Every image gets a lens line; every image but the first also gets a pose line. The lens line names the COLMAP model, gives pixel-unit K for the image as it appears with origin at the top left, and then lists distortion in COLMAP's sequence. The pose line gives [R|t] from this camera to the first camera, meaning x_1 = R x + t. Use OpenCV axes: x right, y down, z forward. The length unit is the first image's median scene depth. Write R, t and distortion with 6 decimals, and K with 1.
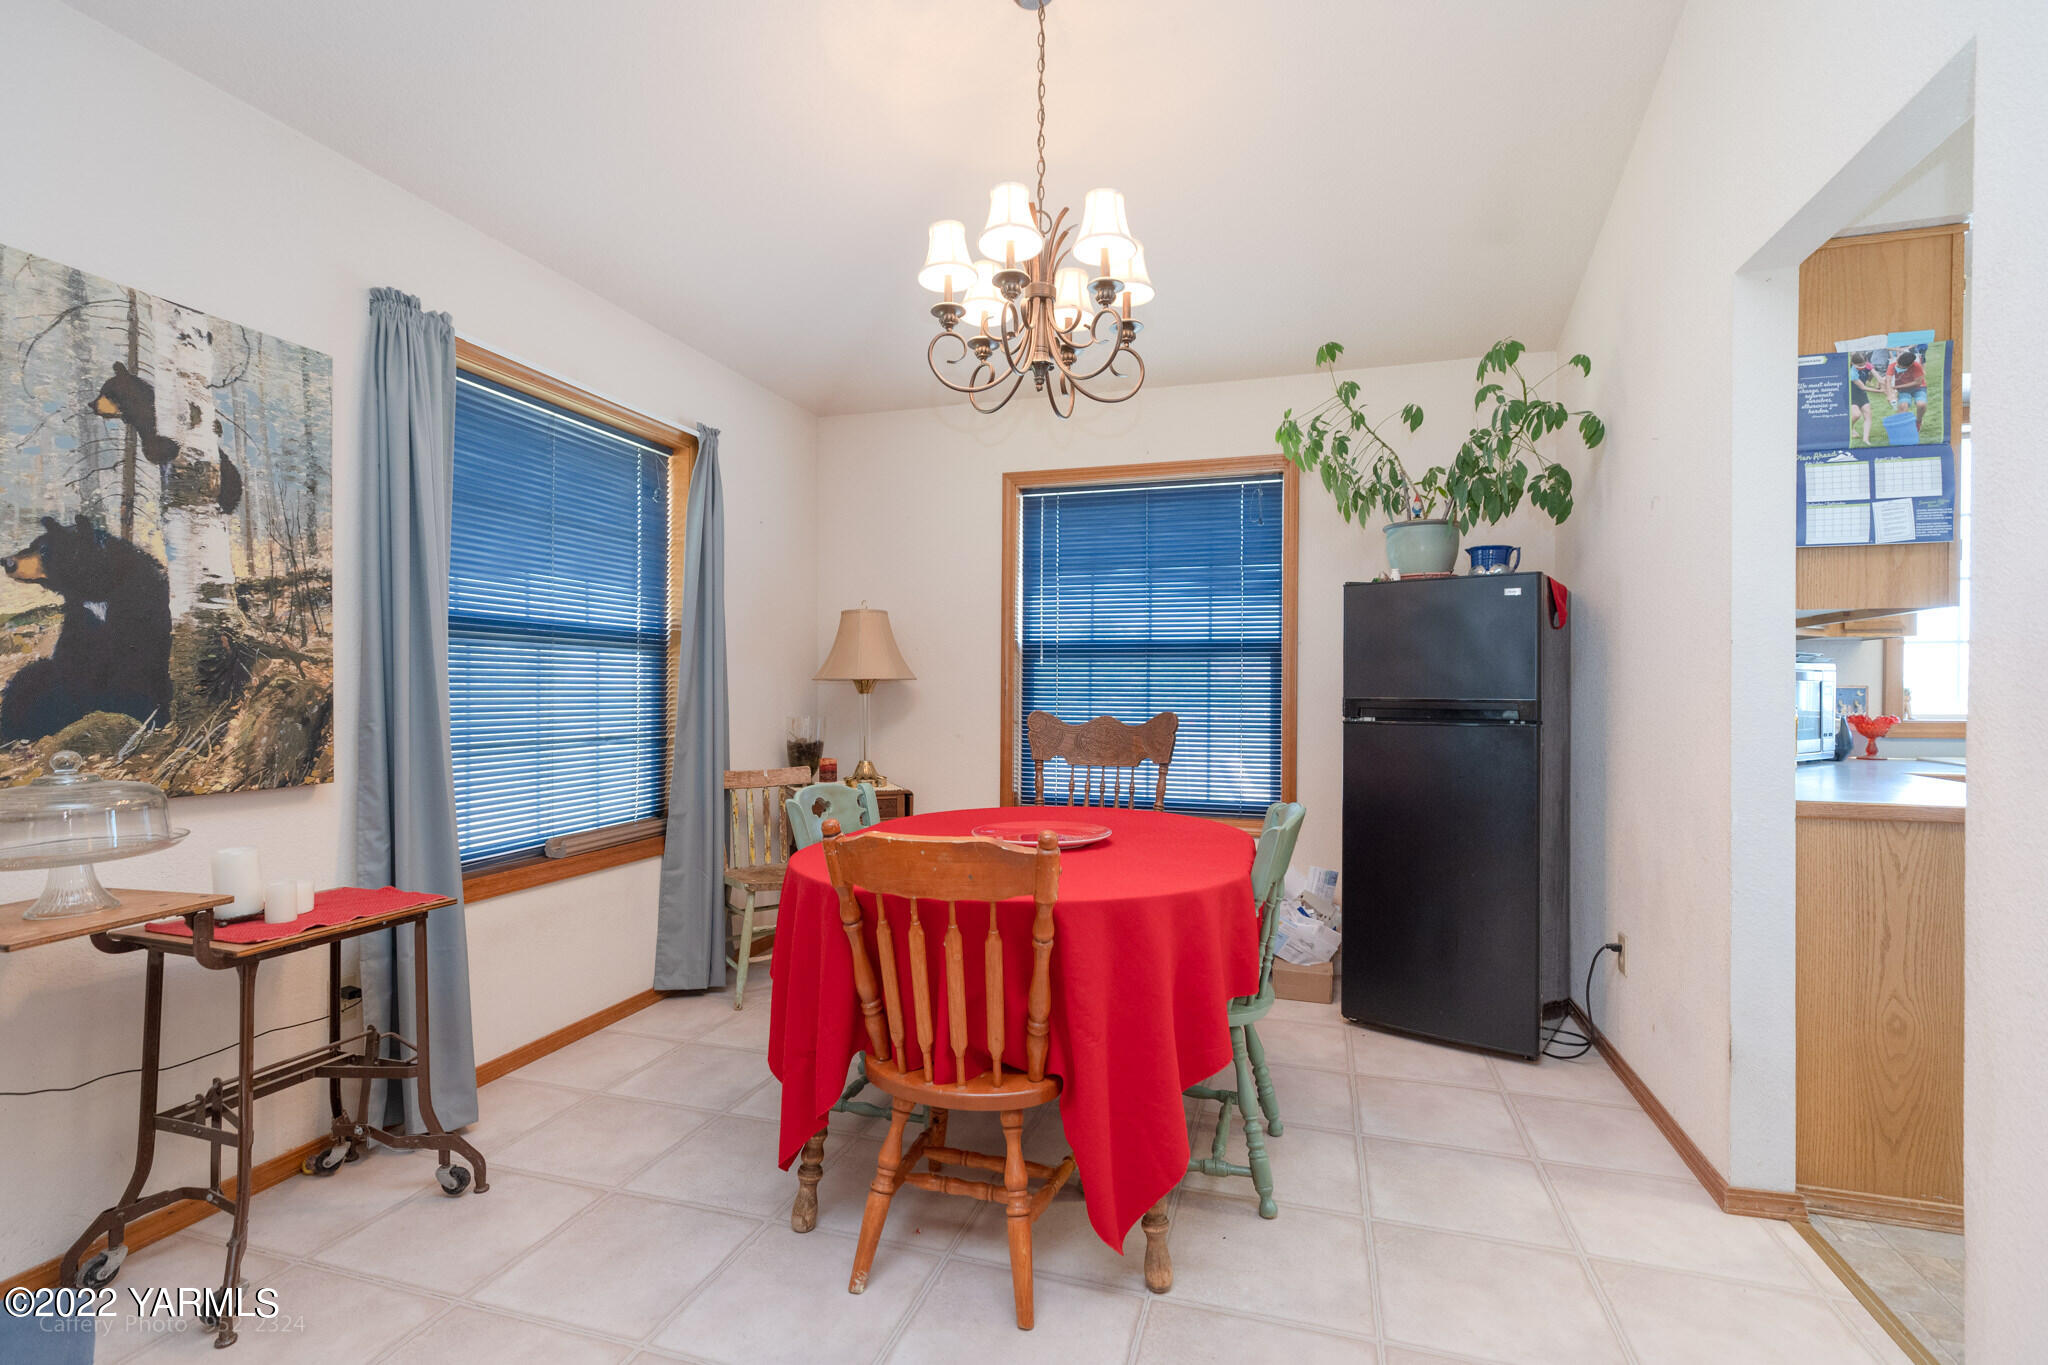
lens RADIAL K [[919.4, 0, 1009.8], [0, 919.4, 697.2], [0, 0, 1]] dist [0.001775, 0.000331]
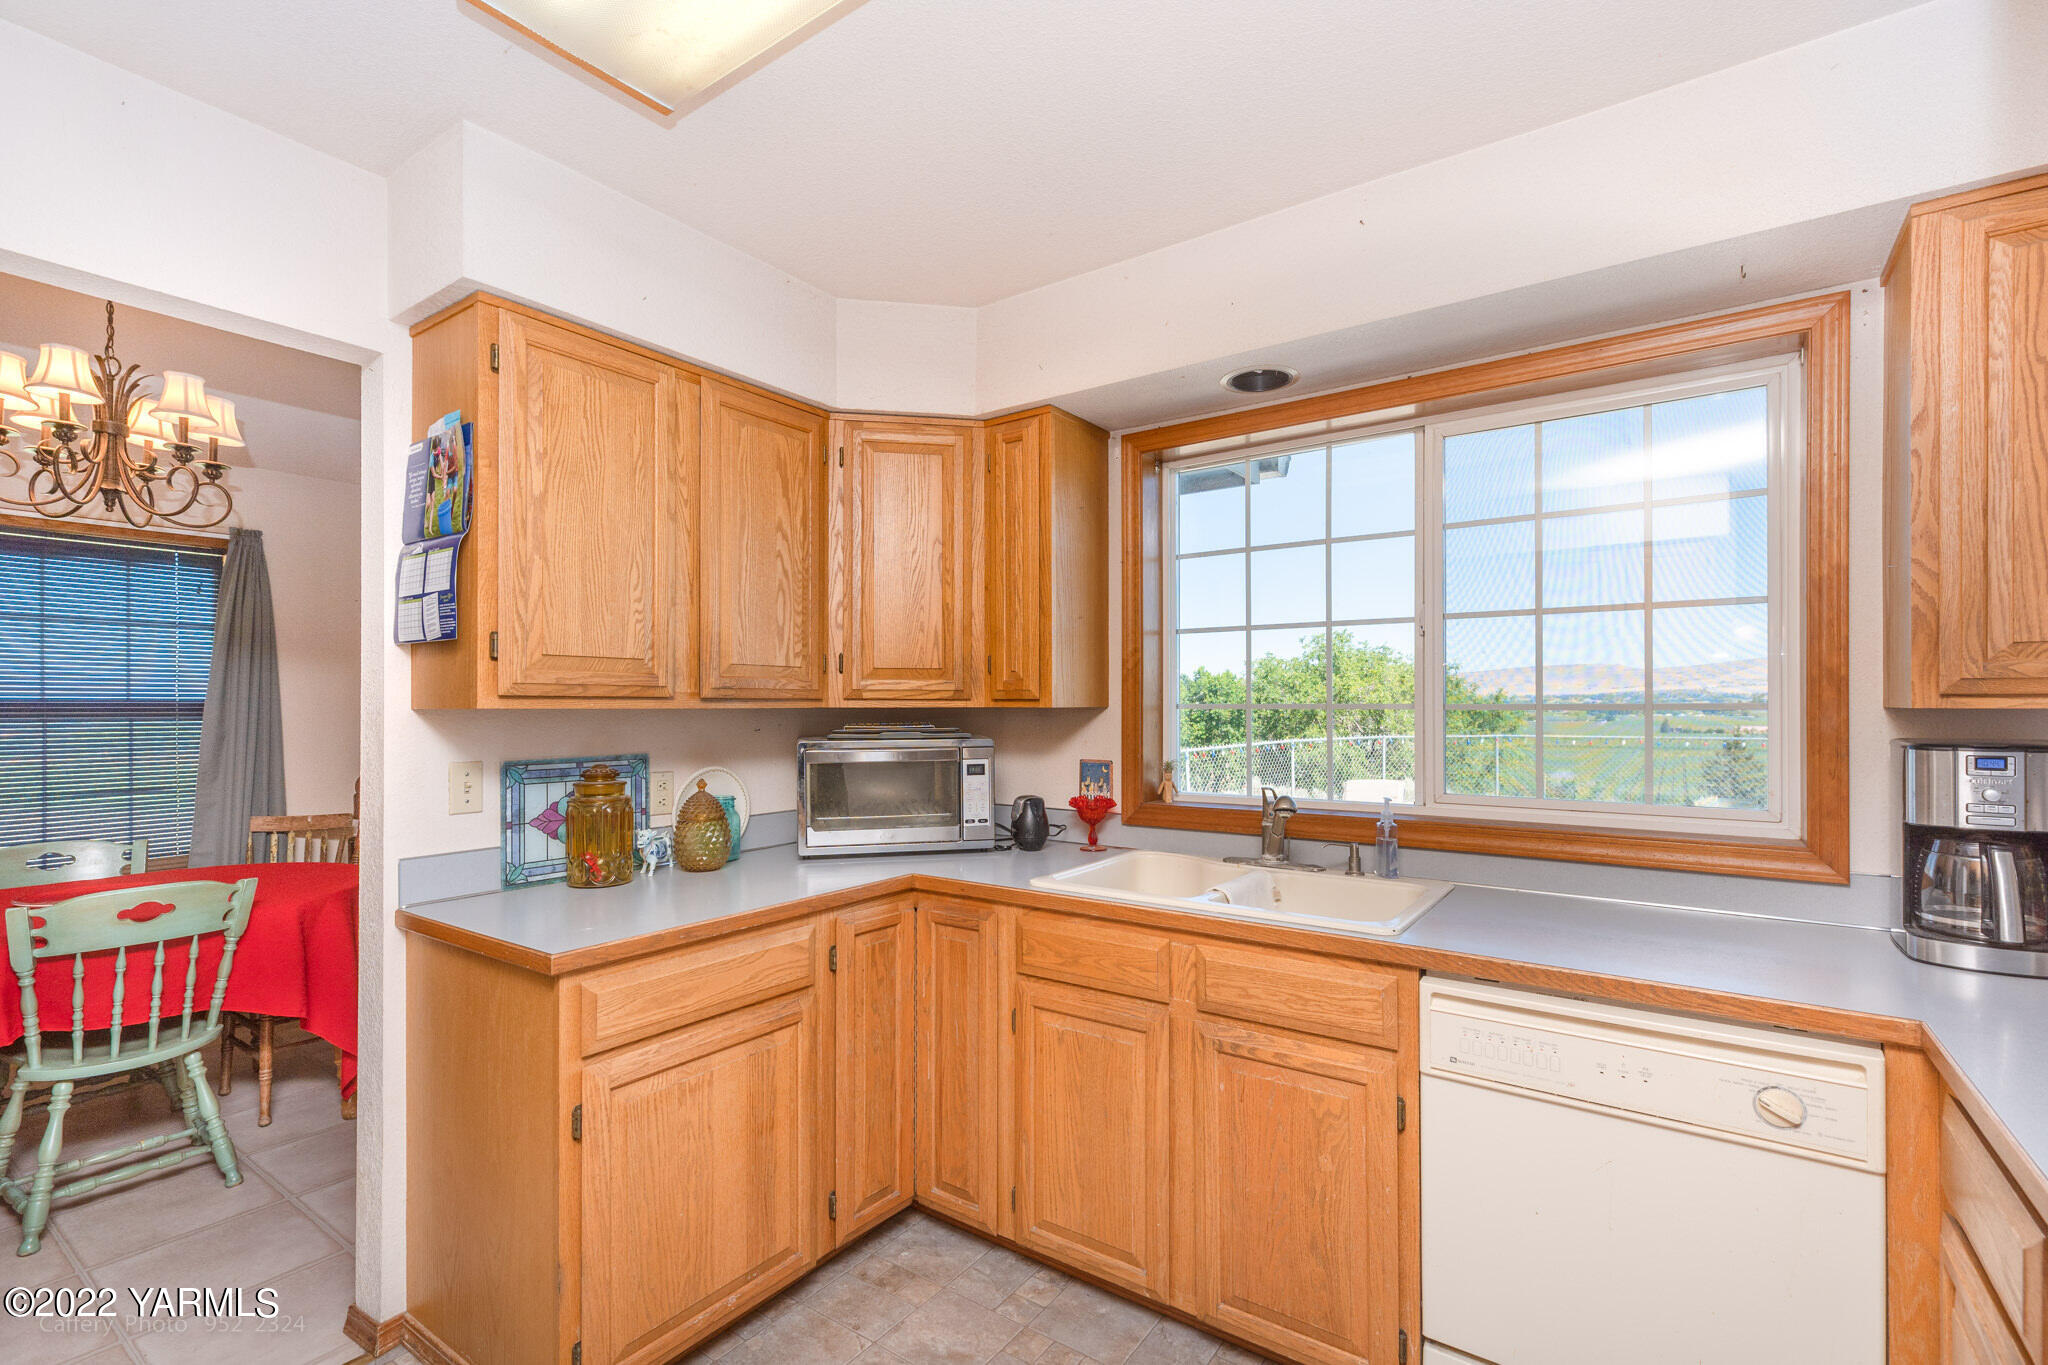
lens RADIAL K [[919.4, 0, 1004.6], [0, 919.4, 708.6], [0, 0, 1]] dist [0.001775, 0.000331]
pose [[0.956475, -0.006465, -0.291742, 1.492015], [0.006192, 0.999979, -0.001857, -0.082437], [0.291748, -0.000031, 0.956495, 0.198884]]
